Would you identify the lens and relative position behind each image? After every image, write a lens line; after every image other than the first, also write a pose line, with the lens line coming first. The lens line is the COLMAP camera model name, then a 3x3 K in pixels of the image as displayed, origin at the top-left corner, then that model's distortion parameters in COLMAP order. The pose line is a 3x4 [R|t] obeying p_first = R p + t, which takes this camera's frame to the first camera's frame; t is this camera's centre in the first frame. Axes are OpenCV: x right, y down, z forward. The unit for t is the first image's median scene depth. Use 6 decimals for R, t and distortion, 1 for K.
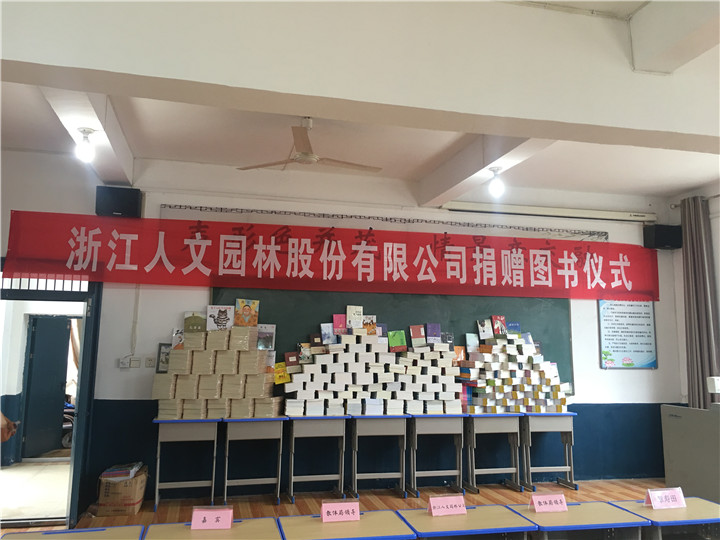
lens RADIAL K [[608.9, 0, 358.1], [0, 608.9, 261.7], [0, 0, 1]] dist [0.073001, -0.085743]
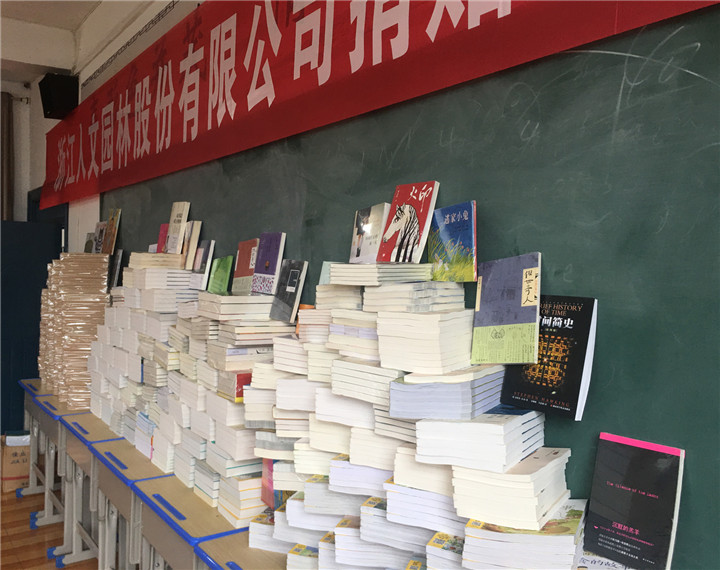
lens RADIAL K [[630.9, 0, 360.0], [0, 630.9, 285.0], [0, 0, 1]] dist [0.034005, 0.001249]
pose [[0.390857, 0.020926, -0.920213, 0.471229], [0.100265, 0.992825, 0.065164, 0.116236], [0.914974, -0.117735, 0.385954, 0.945048]]
